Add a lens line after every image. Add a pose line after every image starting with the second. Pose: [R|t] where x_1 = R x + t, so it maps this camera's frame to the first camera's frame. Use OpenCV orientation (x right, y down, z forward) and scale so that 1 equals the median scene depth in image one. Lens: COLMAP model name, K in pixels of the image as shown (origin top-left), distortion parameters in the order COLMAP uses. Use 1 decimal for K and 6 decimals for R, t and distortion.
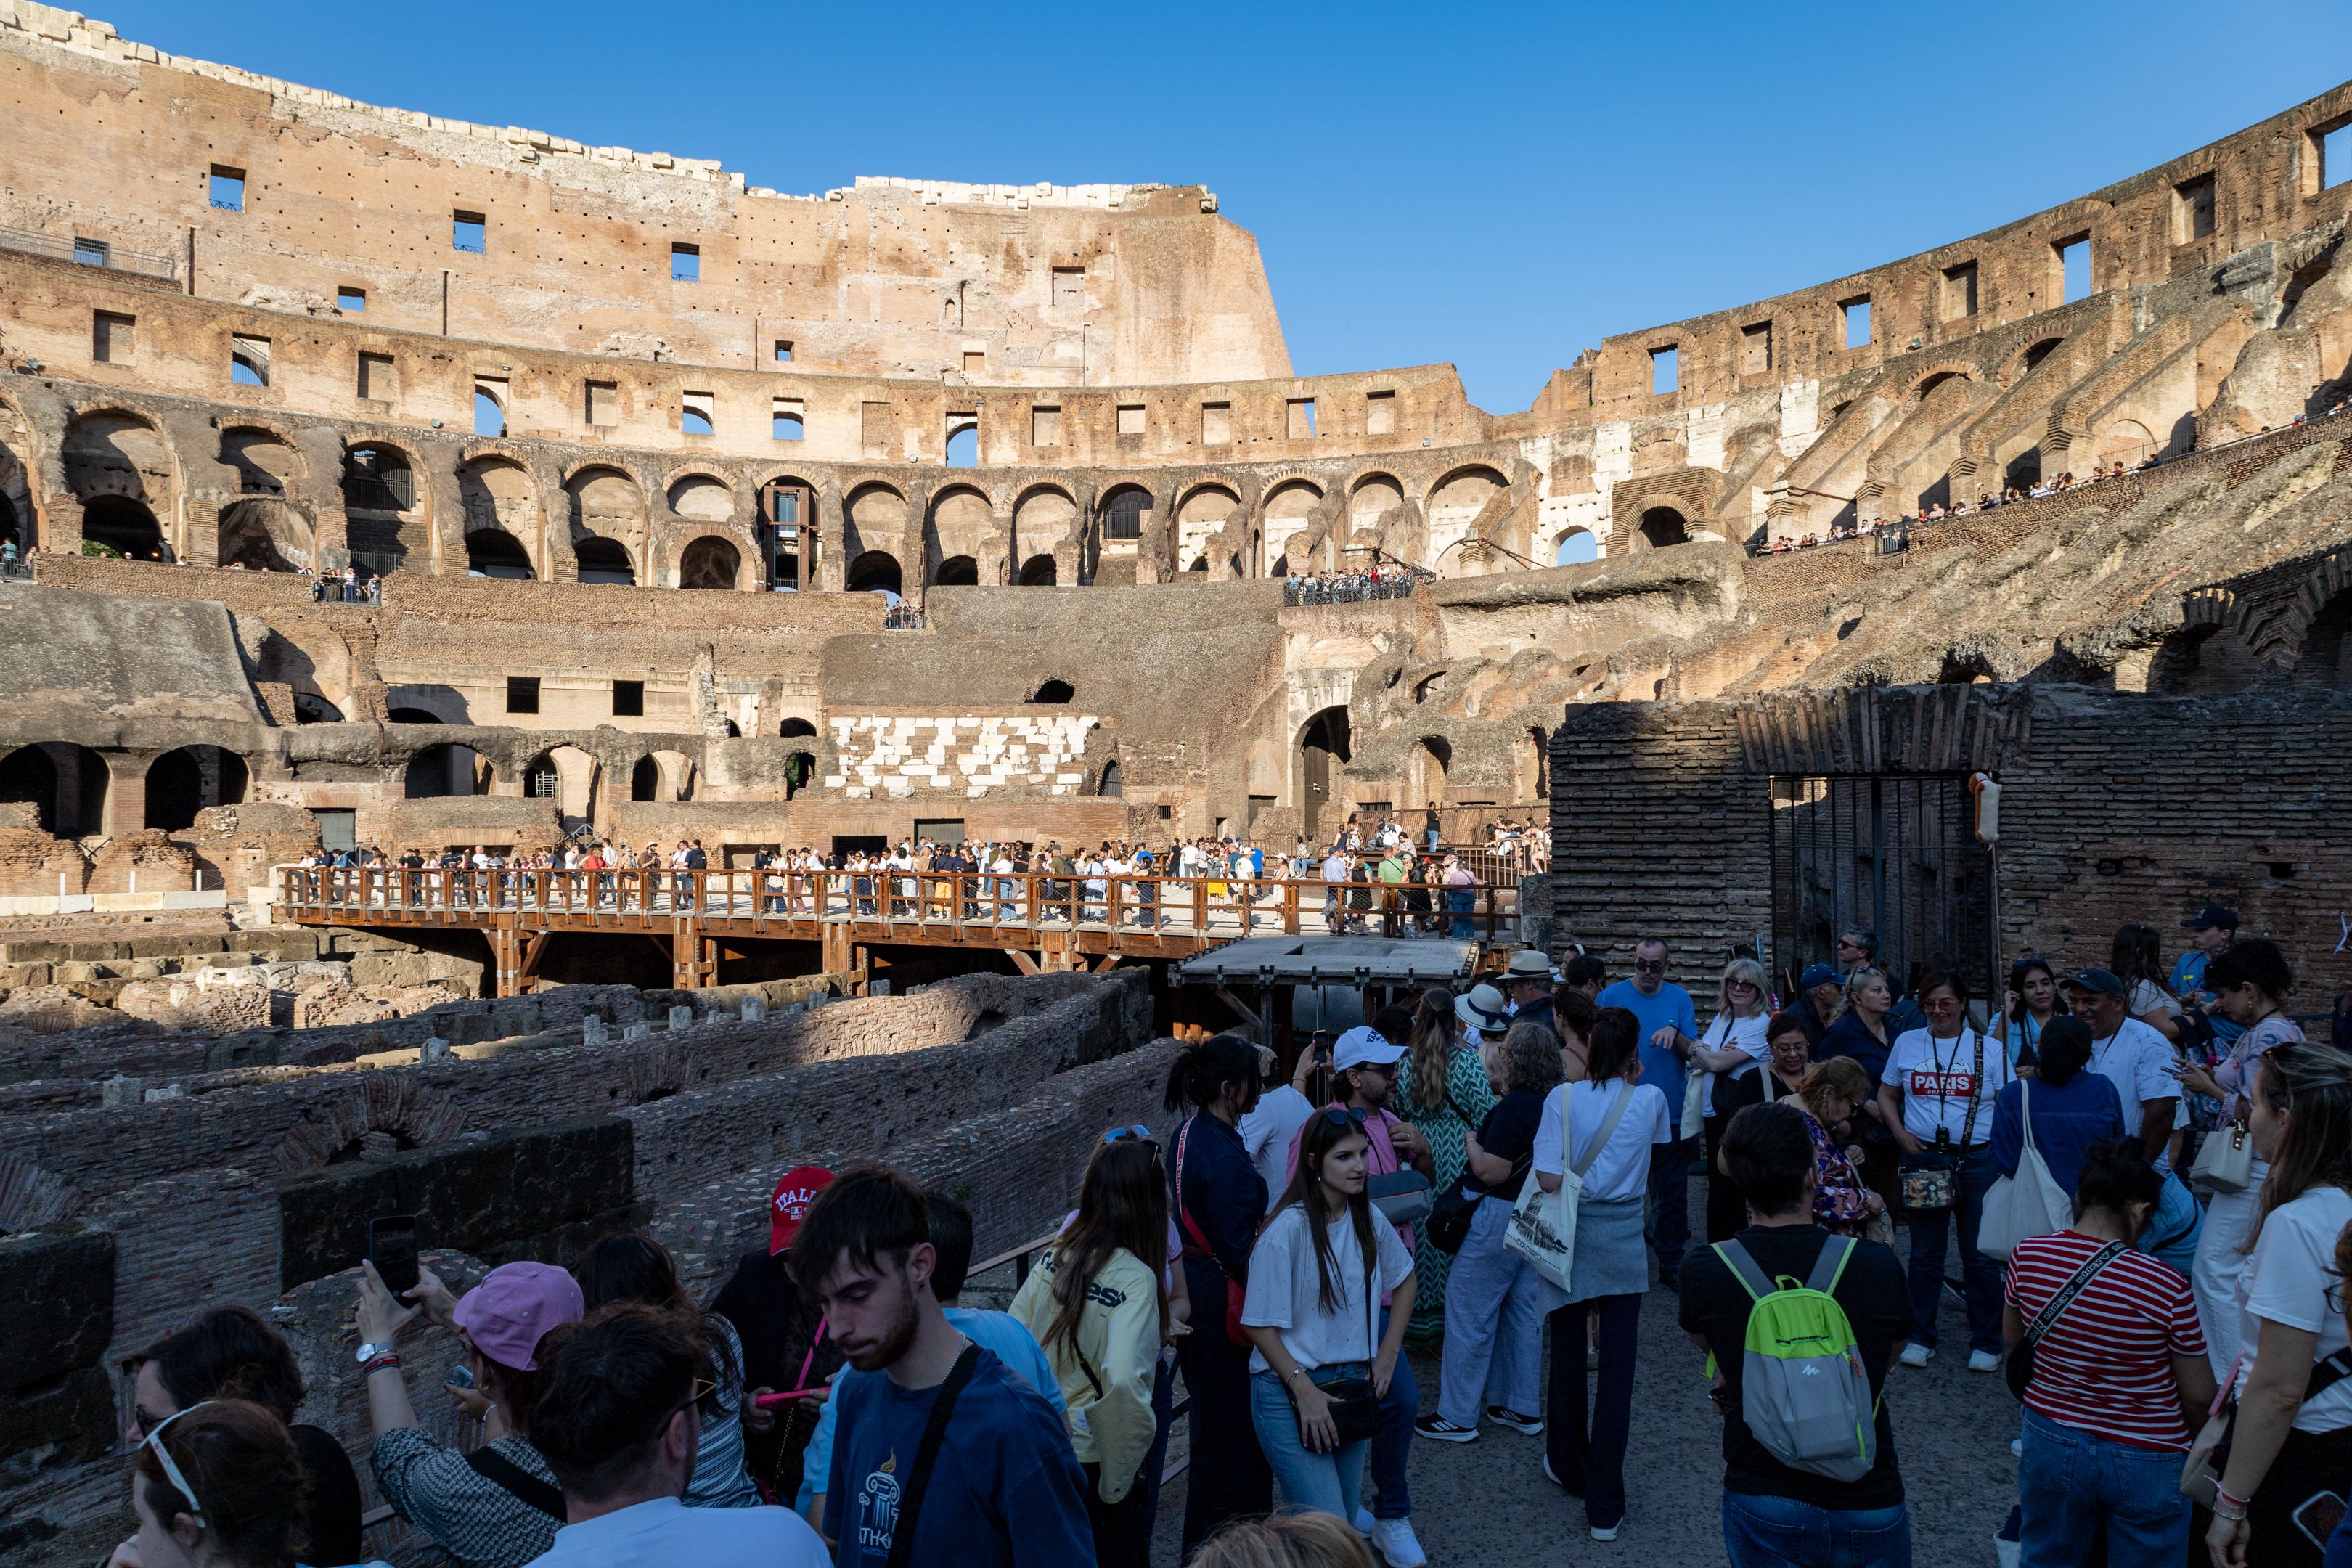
lens RADIAL K [[1493.2, 0, 1171.0], [0, 1493.2, 791.1], [0, 0, 1]] dist [-0.009816, 0.007886]
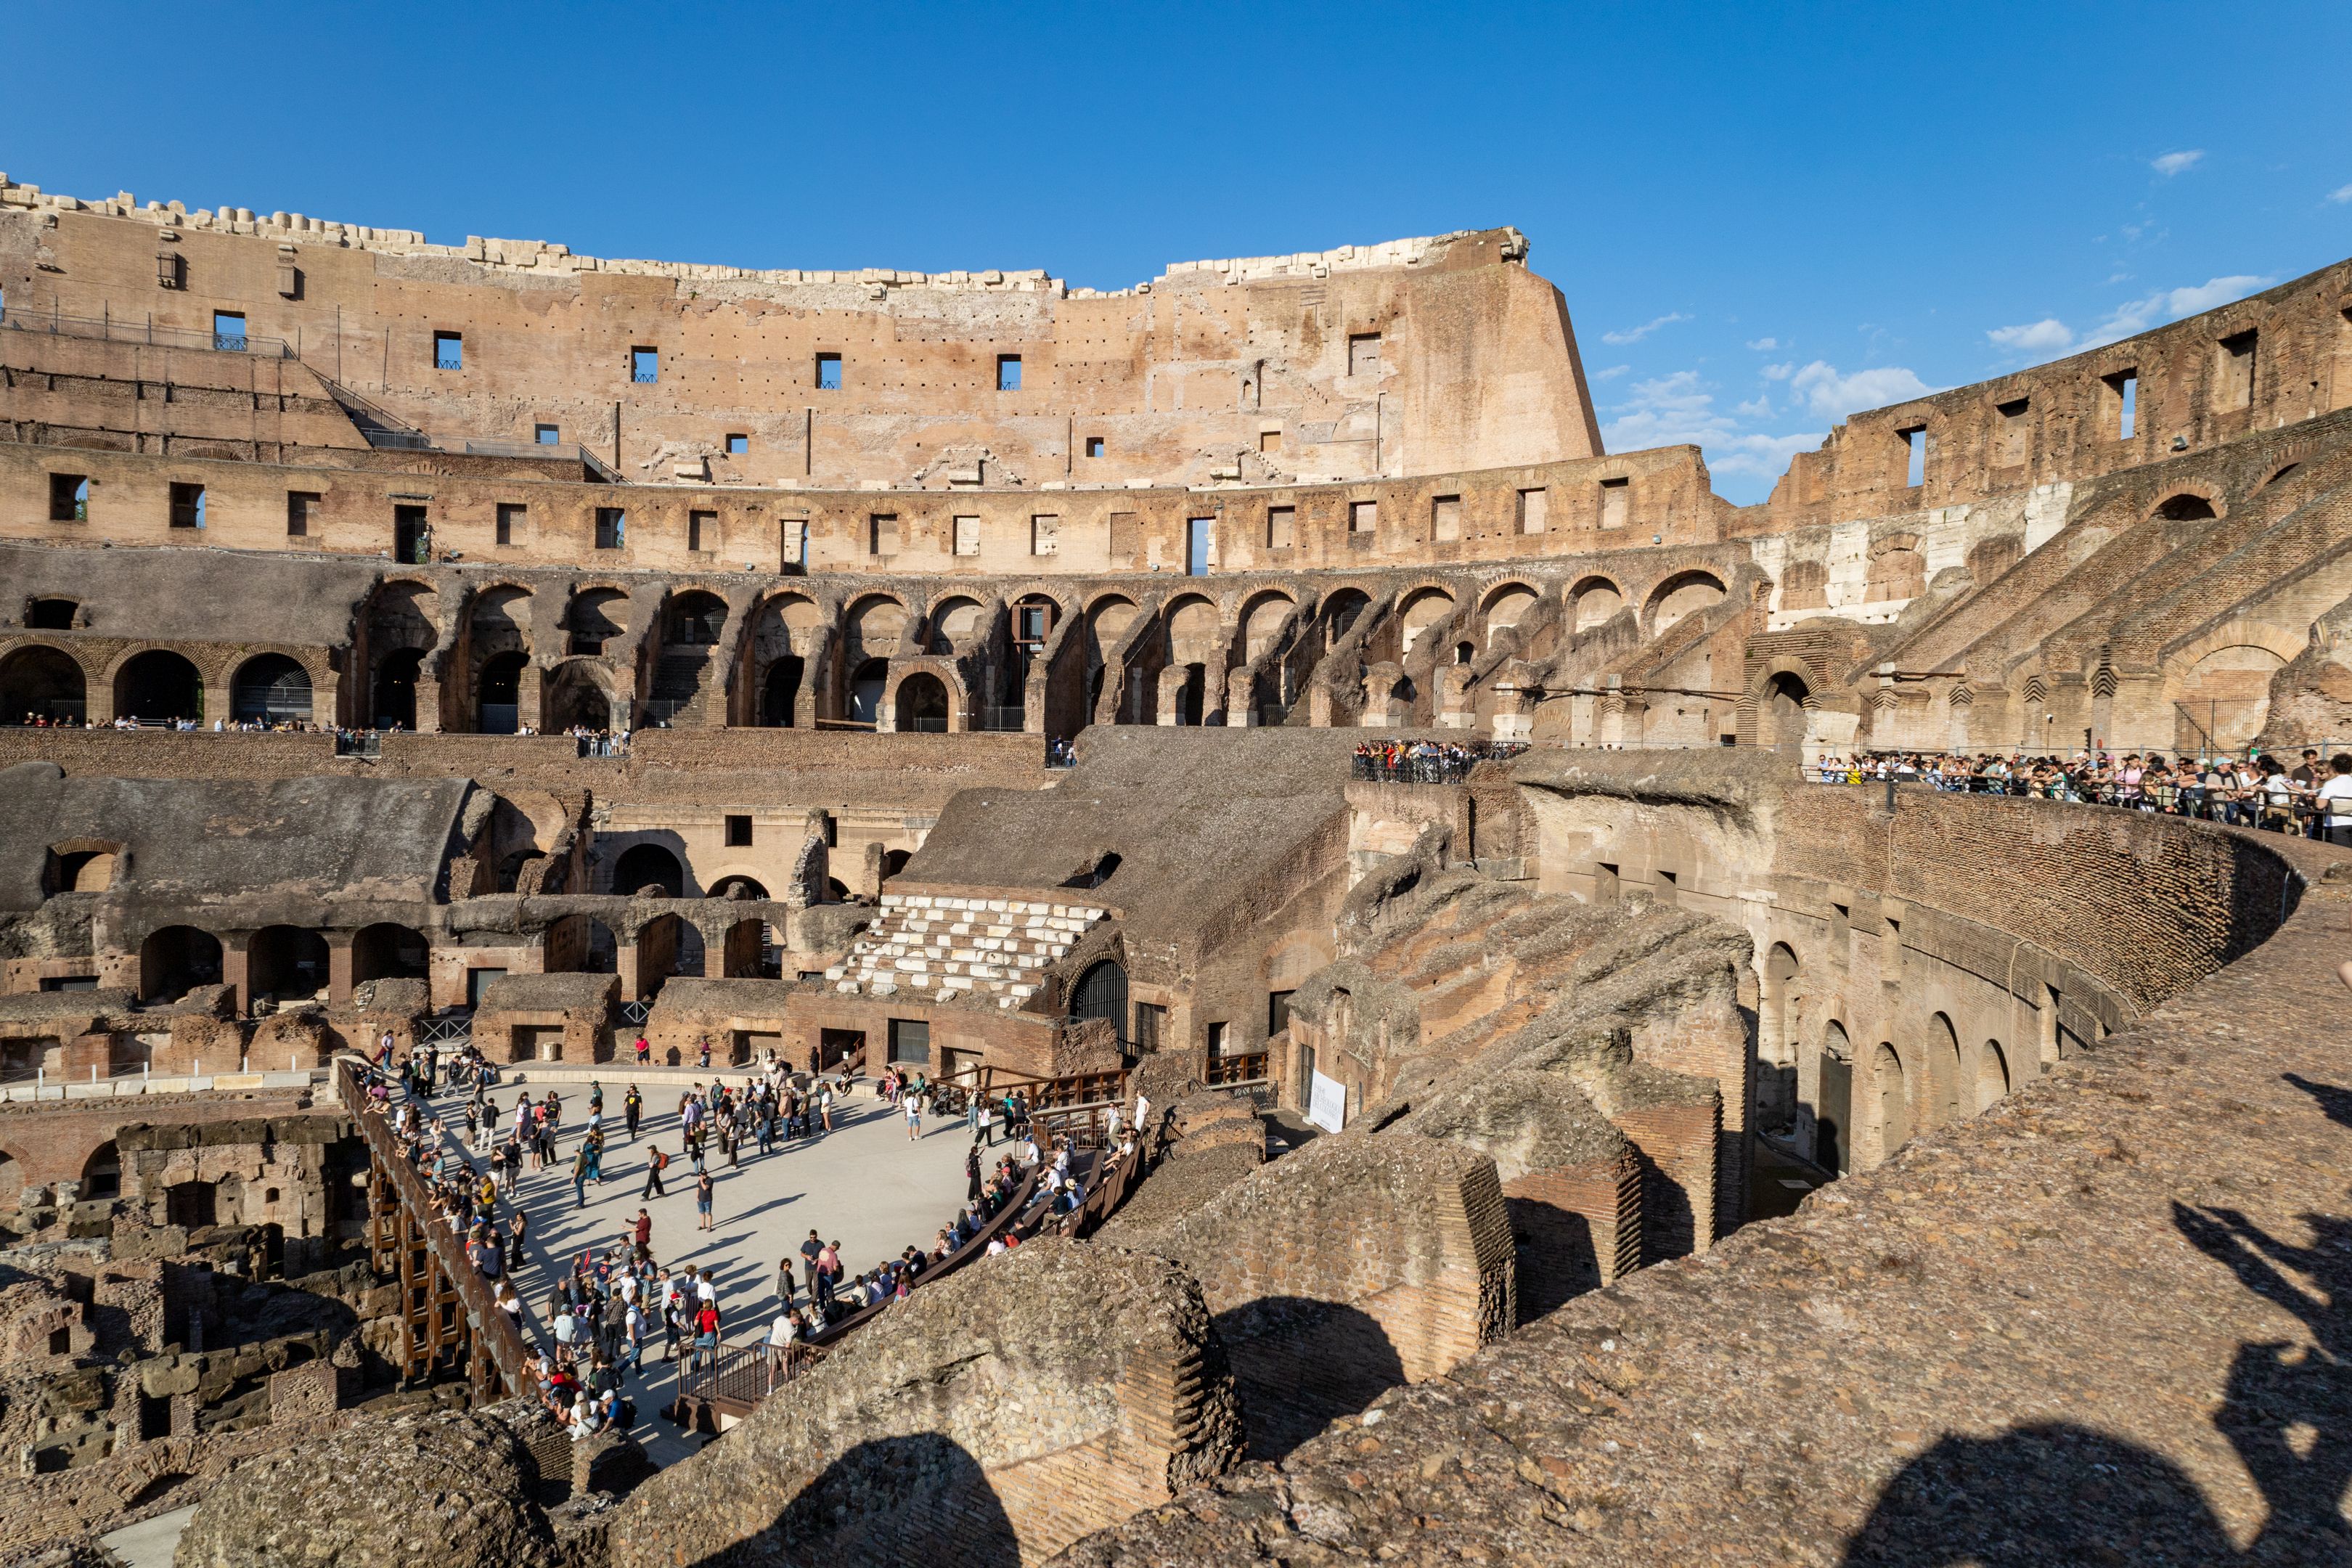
lens RADIAL K [[1493.2, 0, 1181.8], [0, 1493.2, 787.7], [0, 0, 1]] dist [-0.009816, 0.007886]
pose [[0.896601, 0.031760, -0.441698, 0.339773], [-0.010809, 0.998697, 0.049869, -0.142132], [0.442707, -0.039938, 0.895777, 0.107074]]
